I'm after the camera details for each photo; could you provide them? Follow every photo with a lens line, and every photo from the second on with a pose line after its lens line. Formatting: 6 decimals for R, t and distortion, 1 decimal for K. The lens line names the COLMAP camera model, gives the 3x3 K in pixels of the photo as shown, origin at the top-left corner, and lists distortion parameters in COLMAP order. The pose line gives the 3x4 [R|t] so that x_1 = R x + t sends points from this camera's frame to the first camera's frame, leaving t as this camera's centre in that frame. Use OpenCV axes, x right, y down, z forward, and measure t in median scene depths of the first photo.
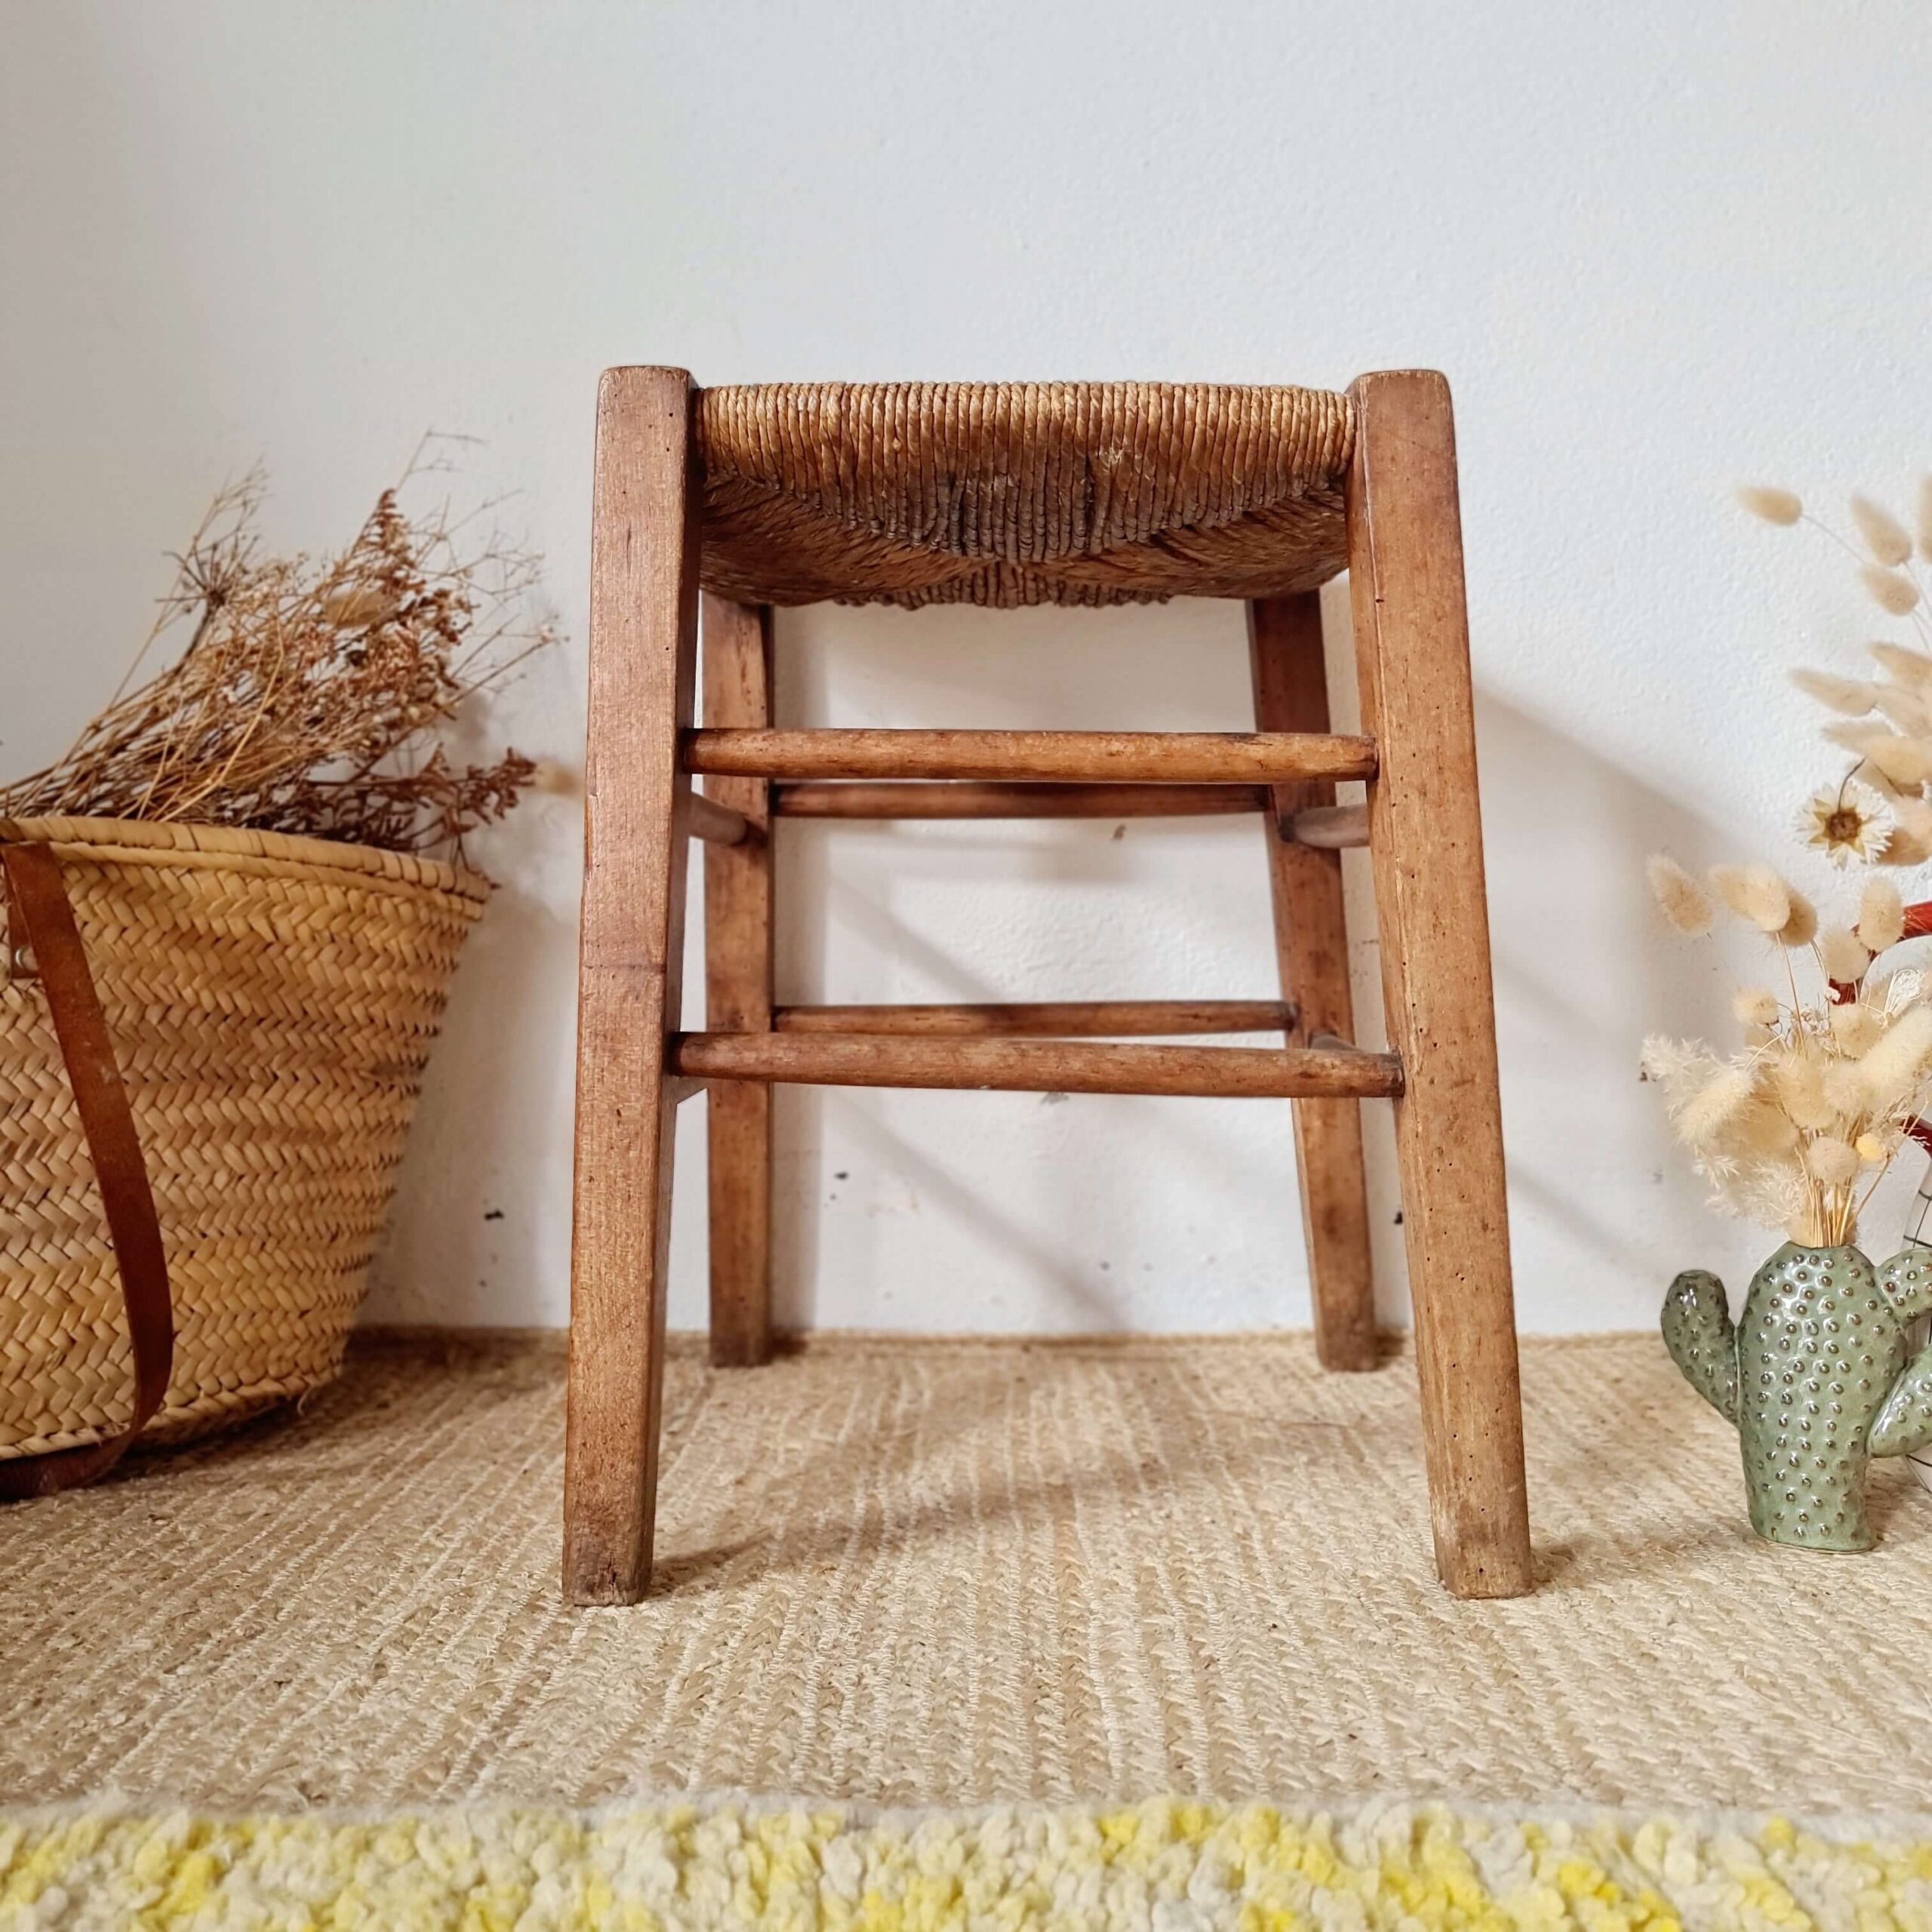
lens RADIAL K [[2064.9, 0, 968.7], [0, 2064.9, 979.6], [0, 0, 1]] dist [0.035505, -0.035083]
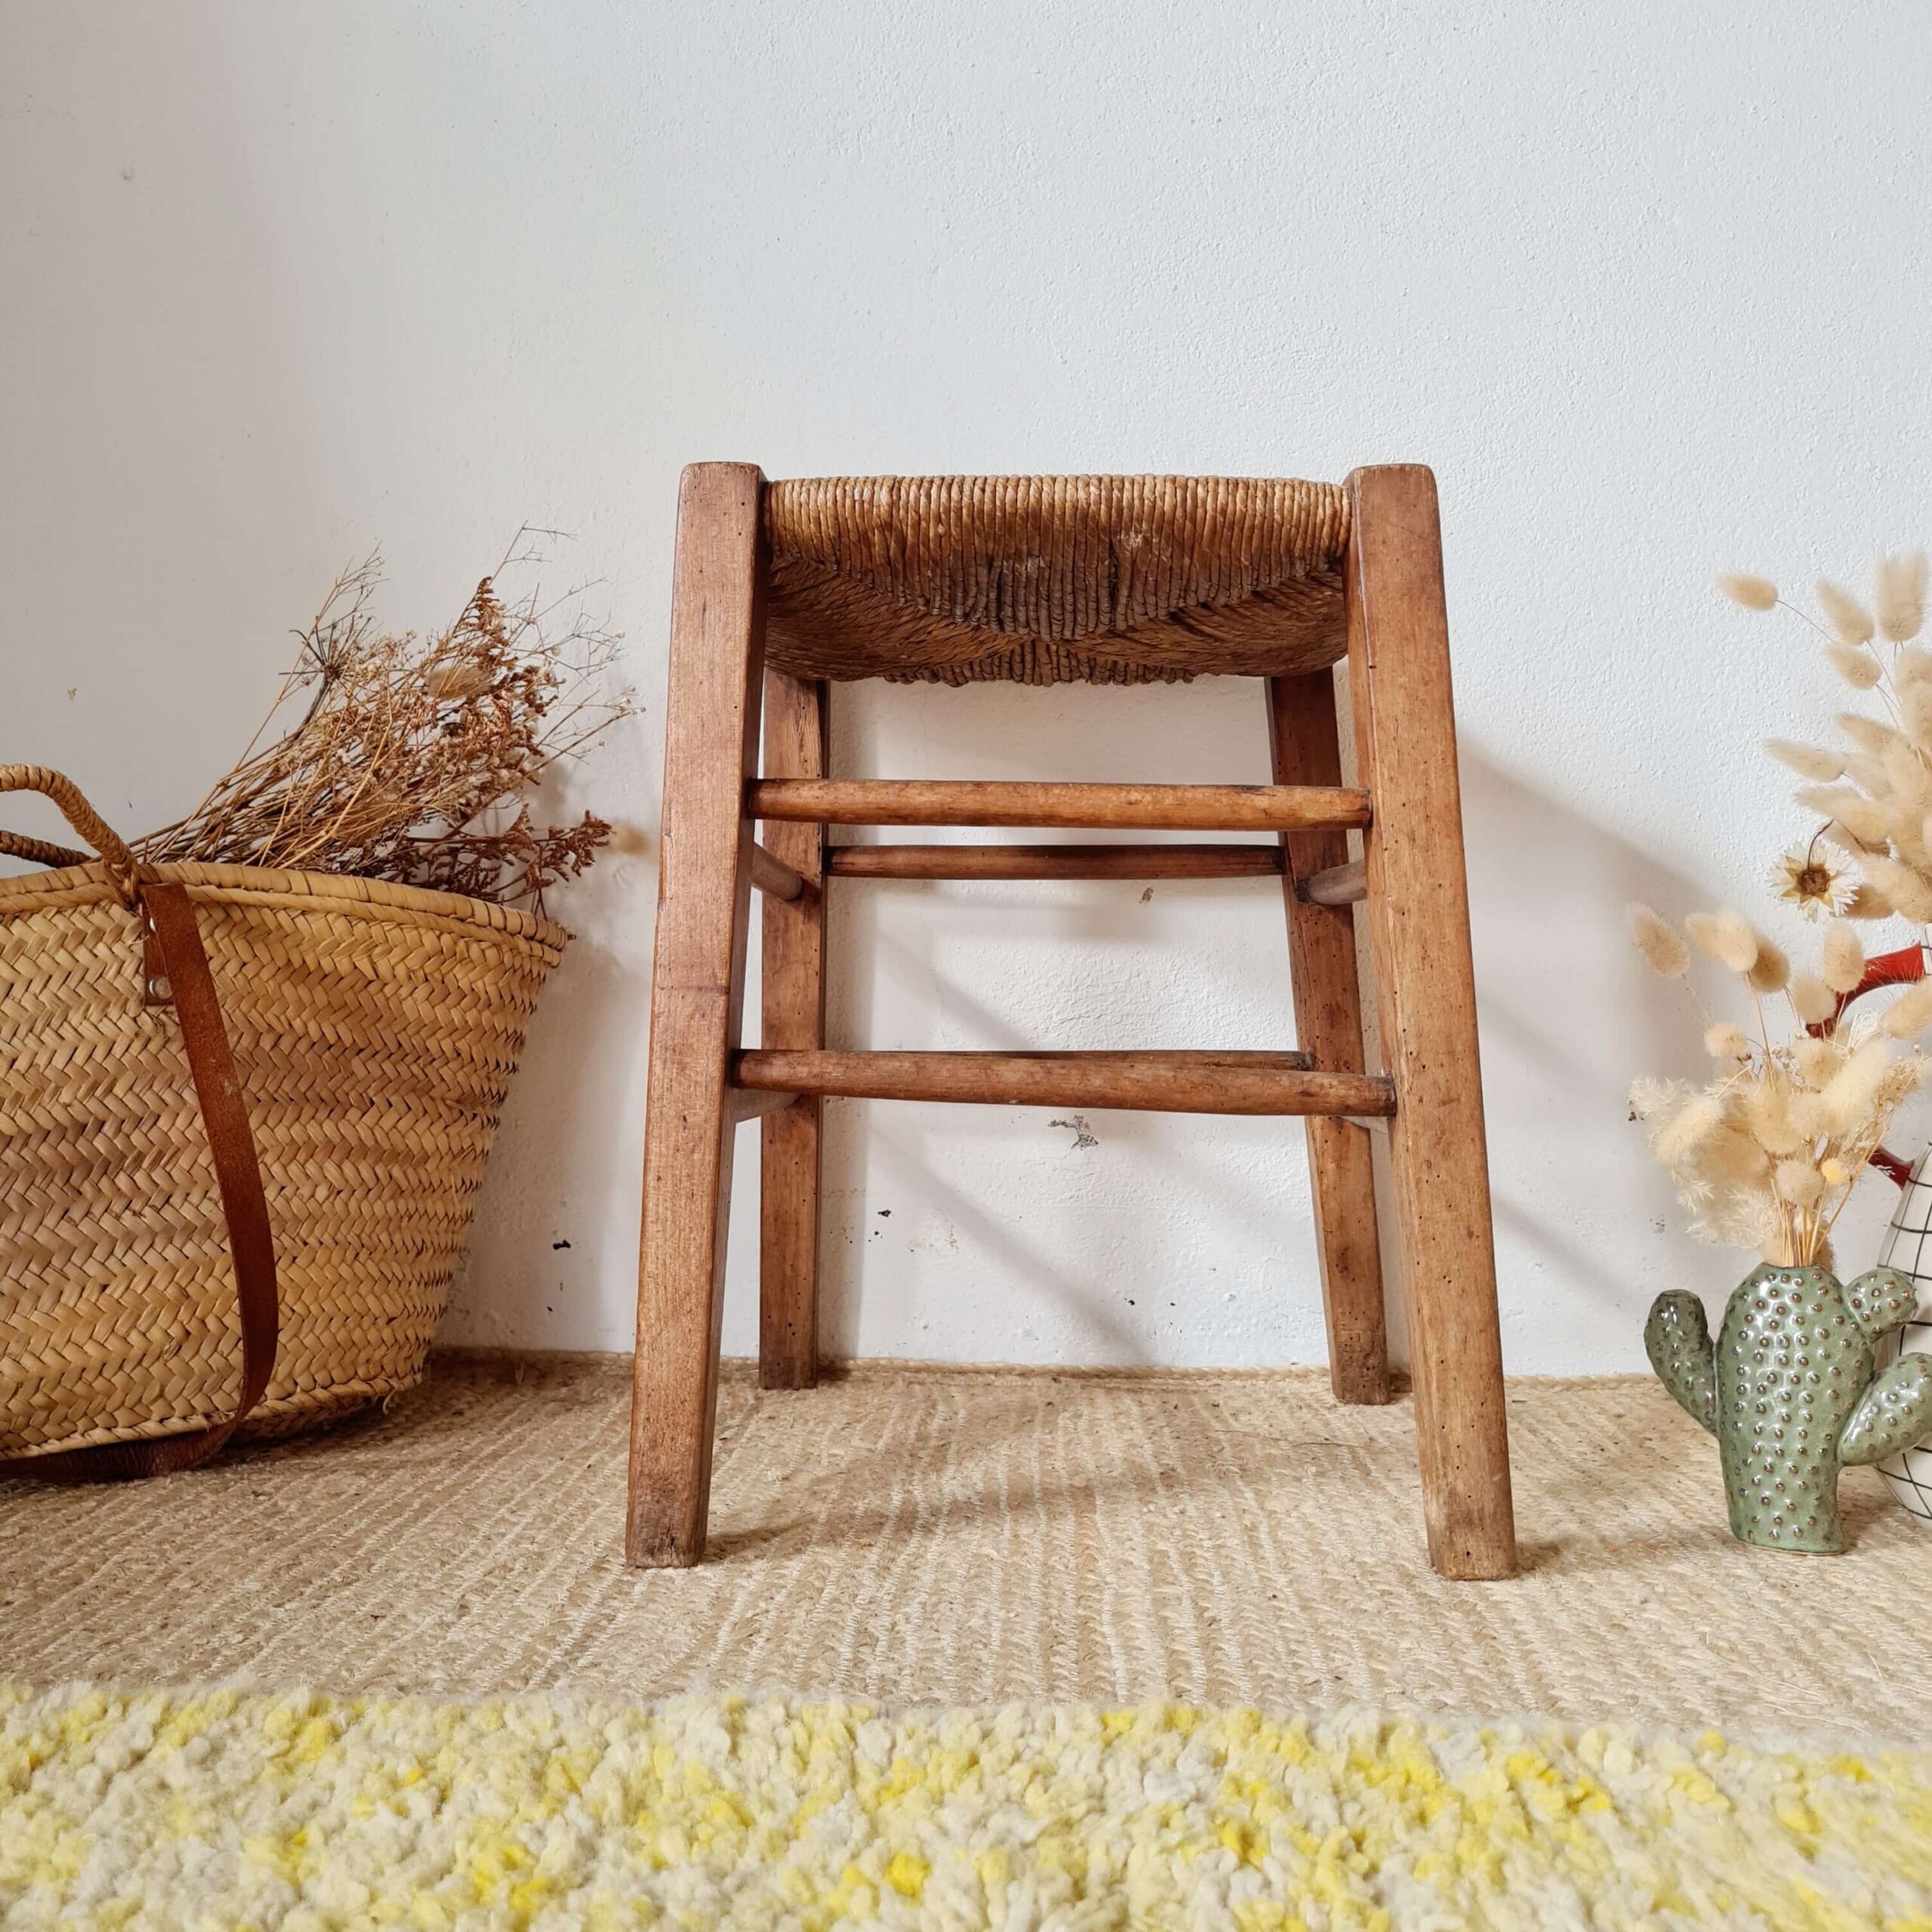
lens RADIAL K [[2175.1, 0, 927.1], [0, 2175.1, 989.1], [0, 0, 1]] dist [0.029686, -0.023975]
pose [[0.998881, 0.009644, -0.046295, 0.014987], [-0.012675, 0.997764, -0.065617, 0.069615], [0.045558, 0.066131, 0.996770, -0.168341]]
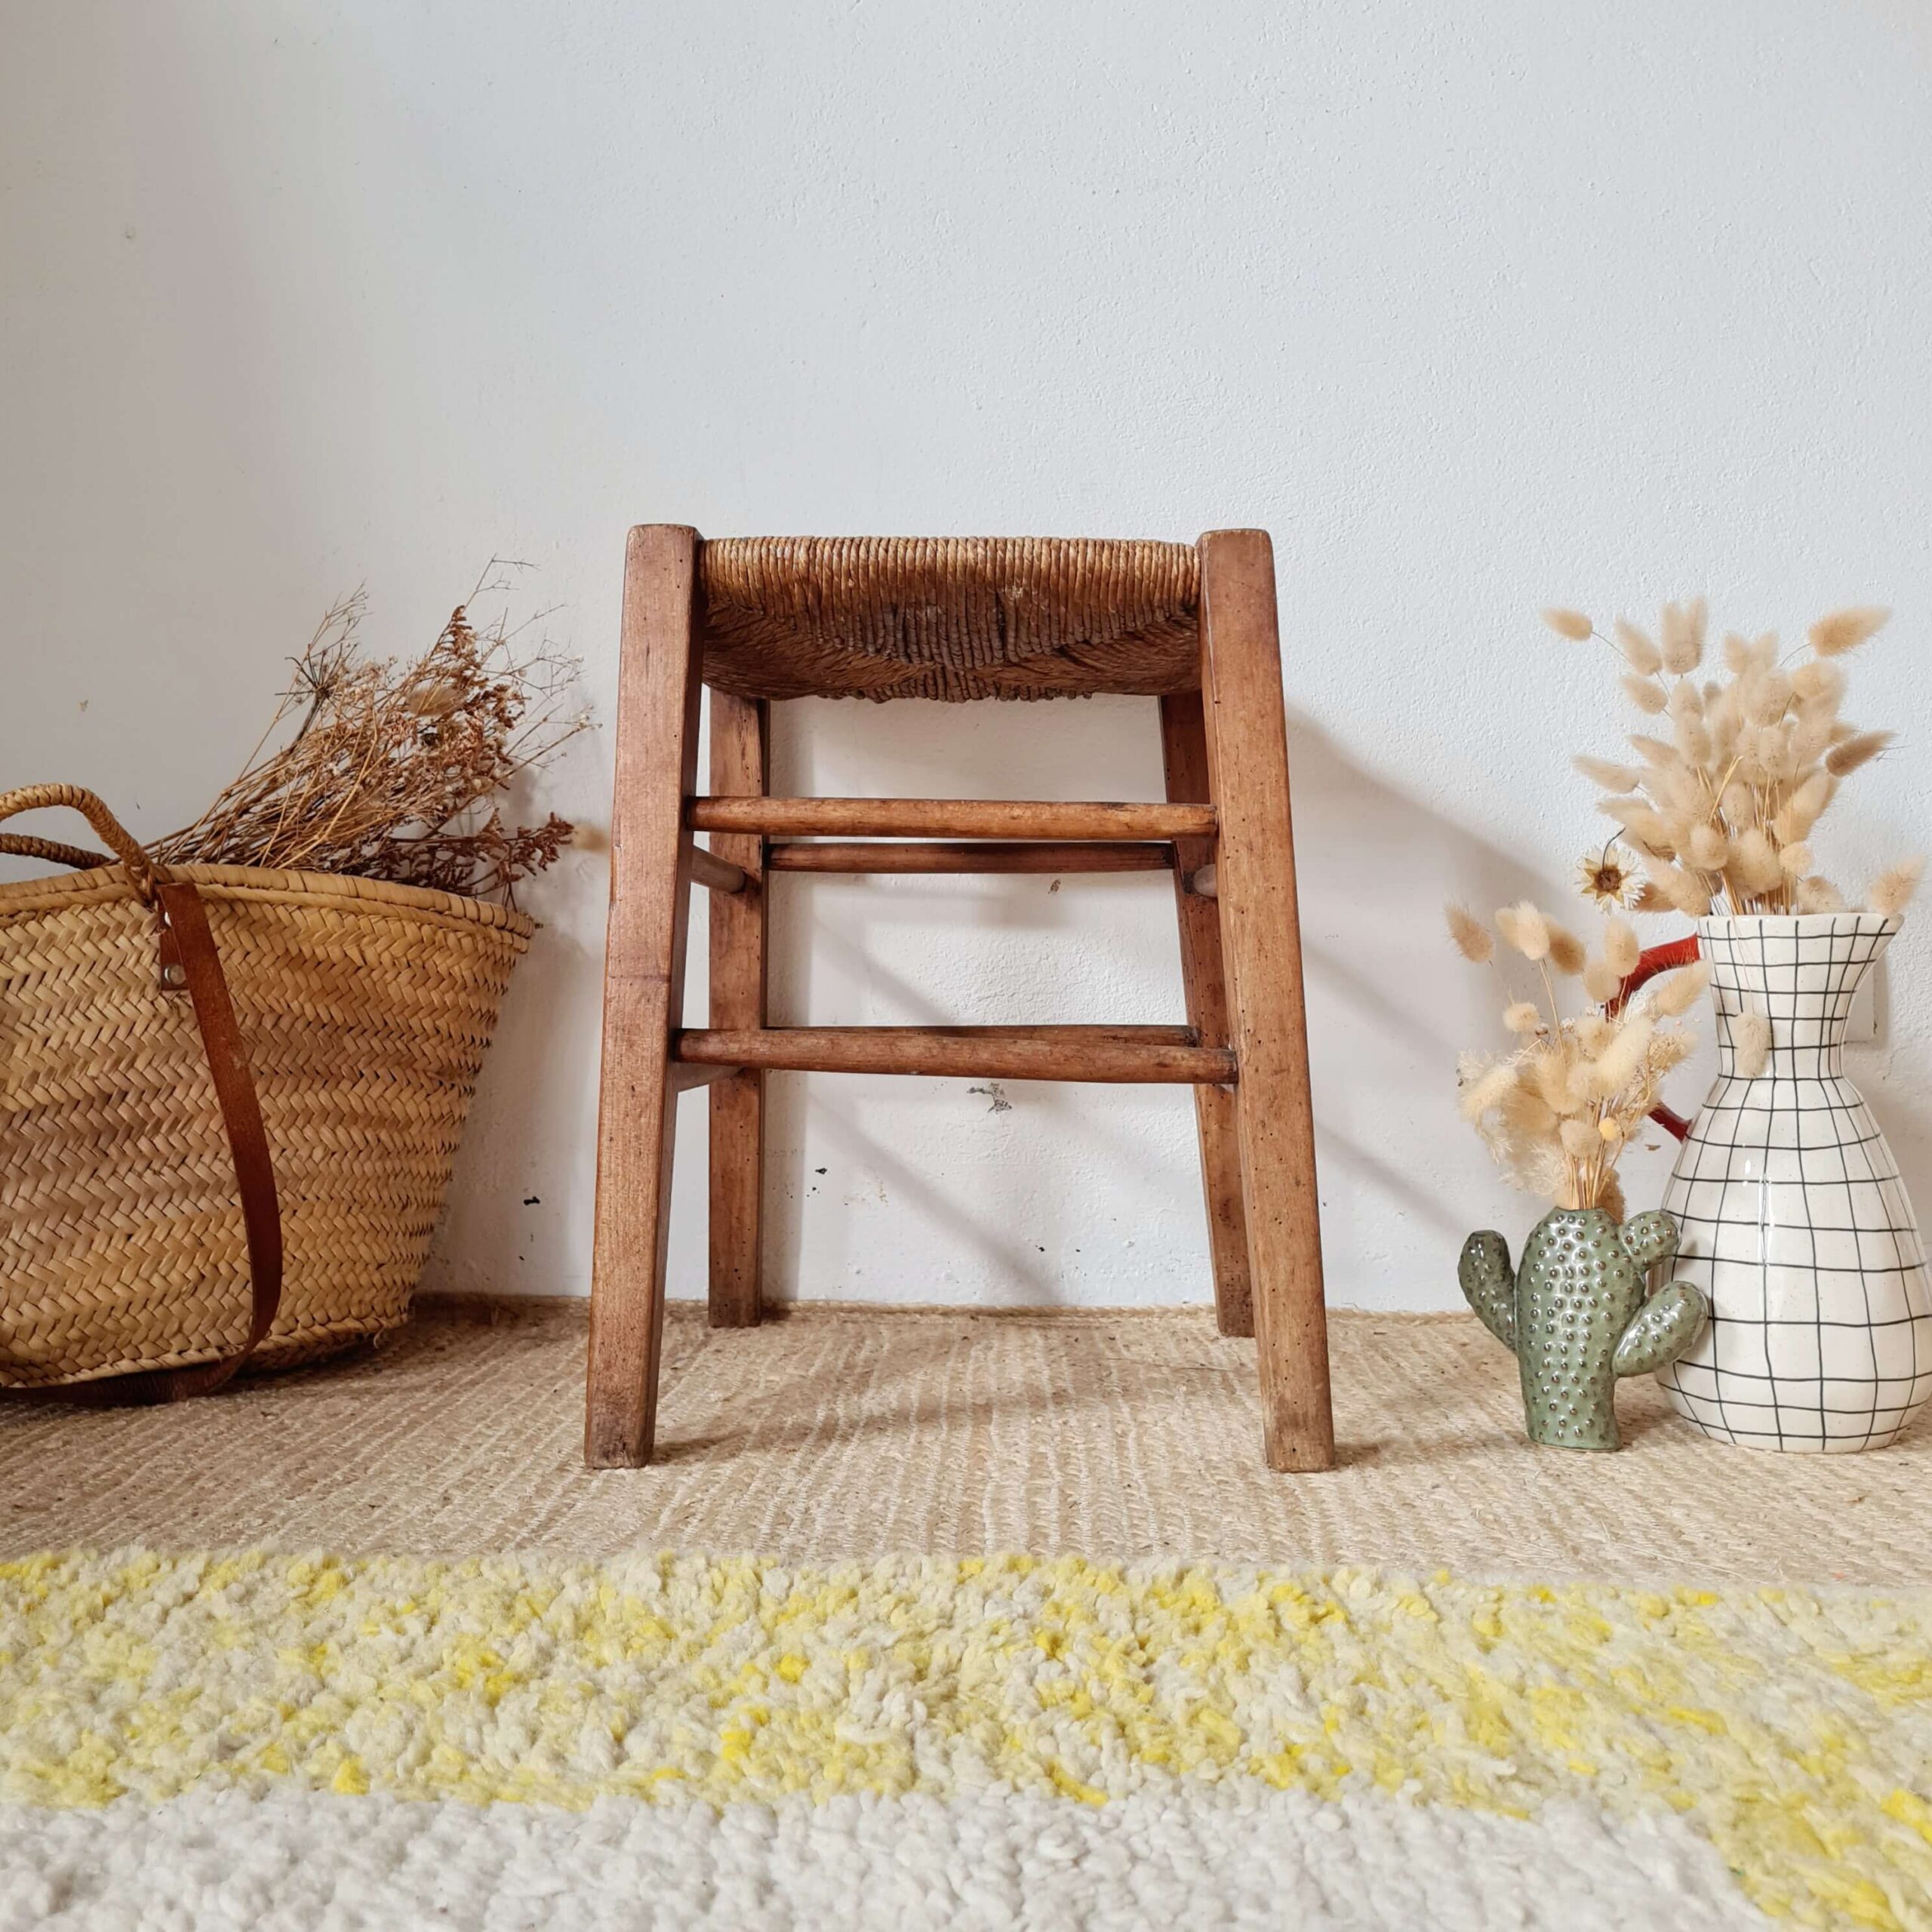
lens RADIAL K [[2404.6, 0, 1005.7], [0, 2404.6, 984.7], [0, 0, 1]] dist [0.018922, 0.014850]
pose [[0.999681, 0.007529, -0.024109, 0.102075], [-0.008659, 0.998852, -0.047104, 0.068220], [0.023727, 0.047297, 0.998599, -0.514705]]
